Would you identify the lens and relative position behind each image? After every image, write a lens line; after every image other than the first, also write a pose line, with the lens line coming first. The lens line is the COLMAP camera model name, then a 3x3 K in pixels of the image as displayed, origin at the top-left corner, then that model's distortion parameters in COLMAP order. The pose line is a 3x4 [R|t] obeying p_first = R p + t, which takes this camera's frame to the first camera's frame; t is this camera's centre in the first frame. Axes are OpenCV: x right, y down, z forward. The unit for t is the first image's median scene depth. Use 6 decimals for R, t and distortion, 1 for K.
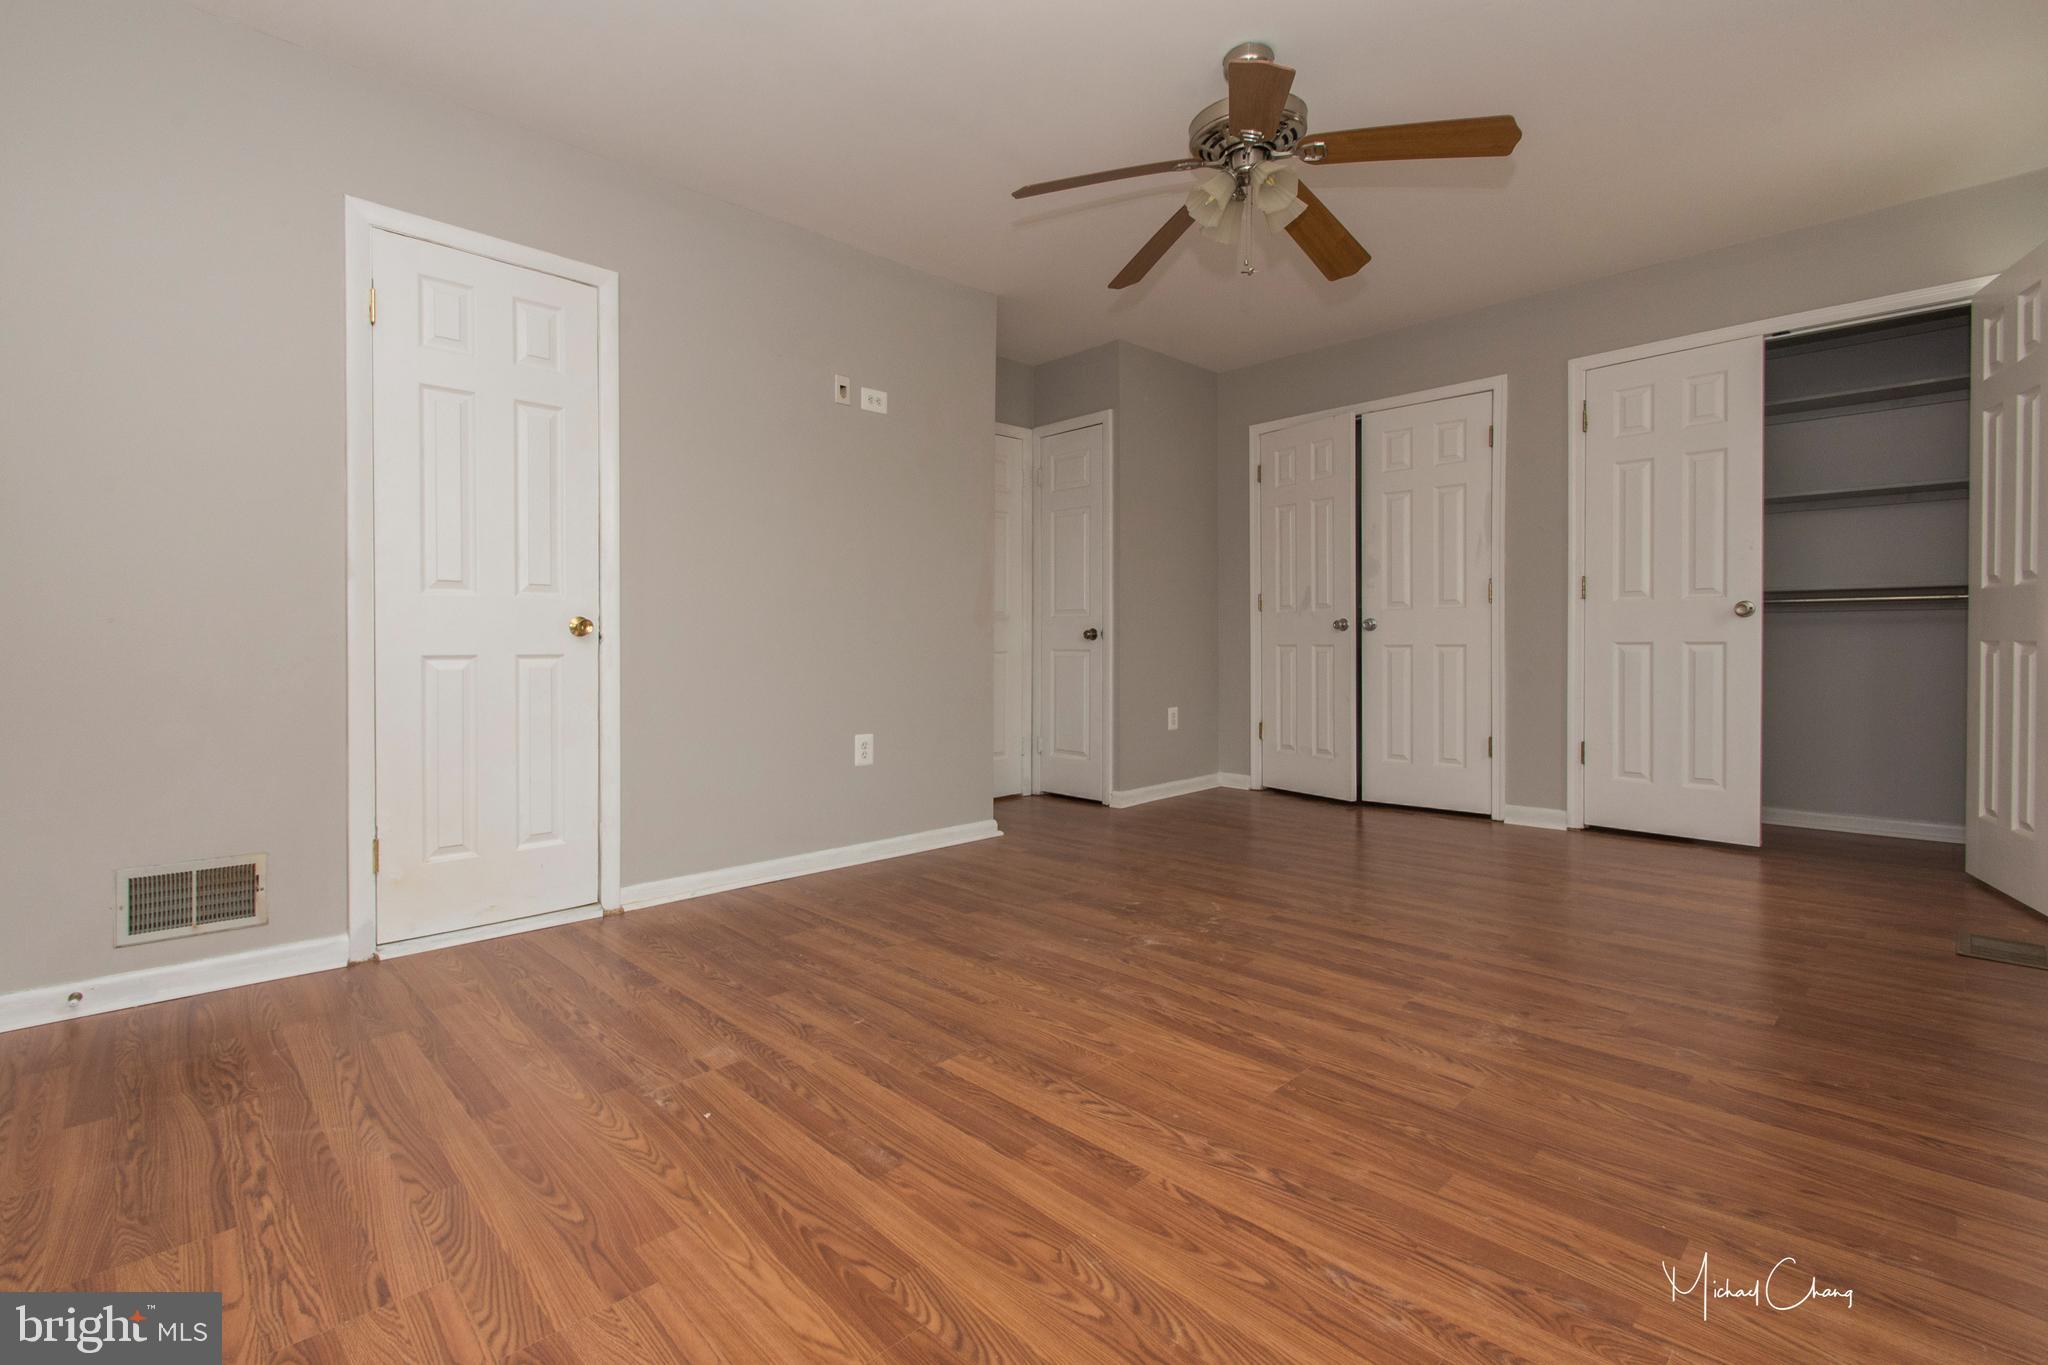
lens RADIAL K [[939.6, 0, 986.3], [0, 939.6, 629.9], [0, 0, 1]] dist [0.010823, -0.007320]
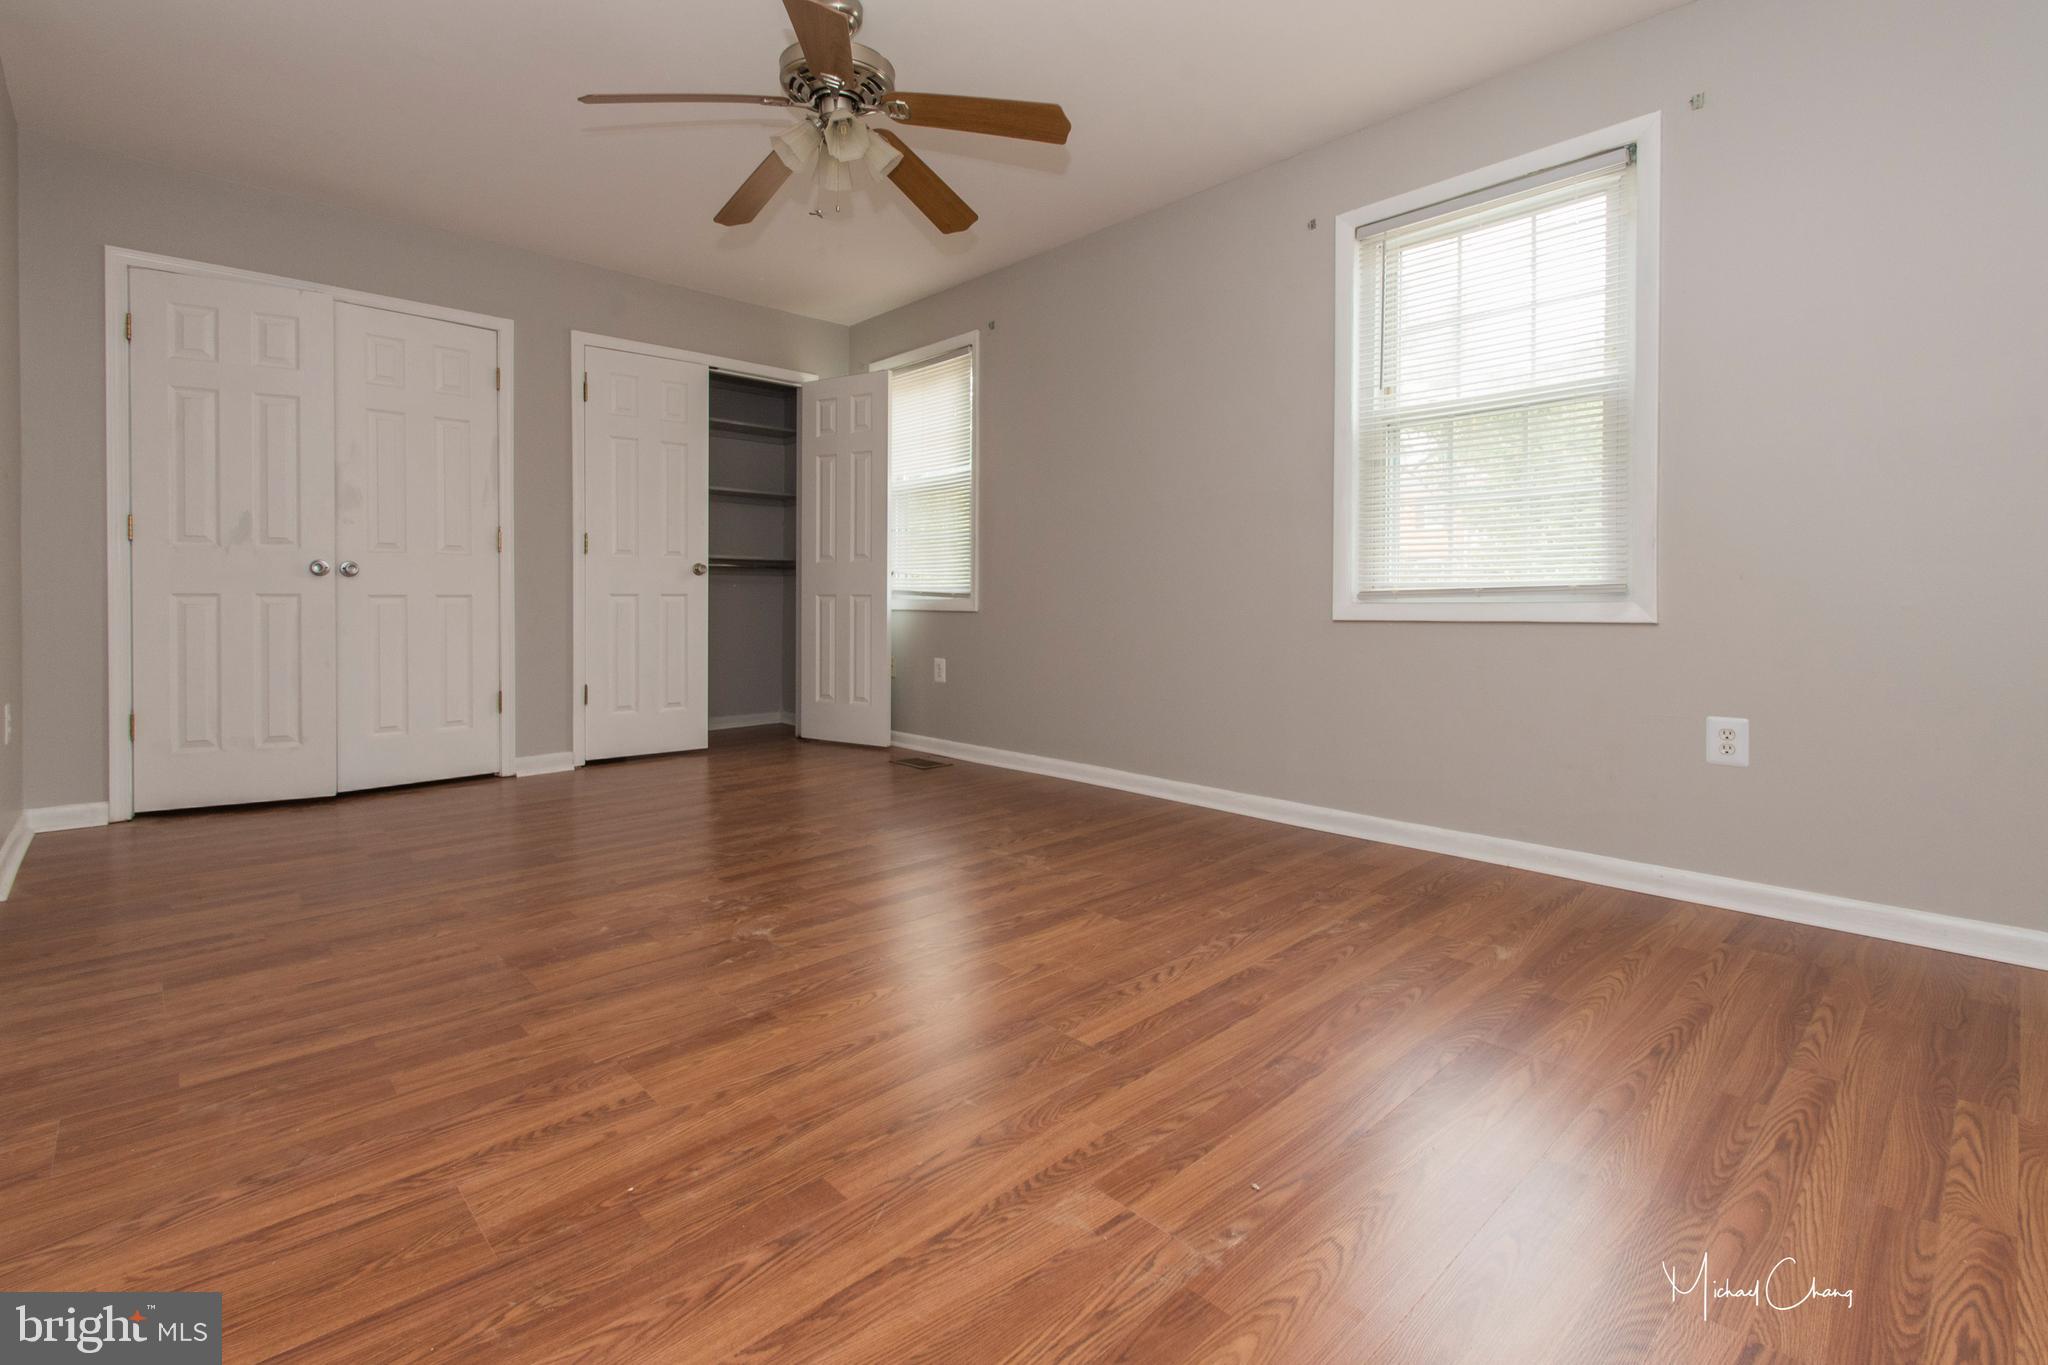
lens RADIAL K [[939.6, 0, 986.3], [0, 939.6, 629.9], [0, 0, 1]] dist [0.010823, -0.007320]
pose [[-0.006433, -0.024813, 0.999671, -0.717559], [-0.016999, 0.999550, 0.024700, 0.028511], [-0.999835, -0.016835, -0.006852, 0.837131]]
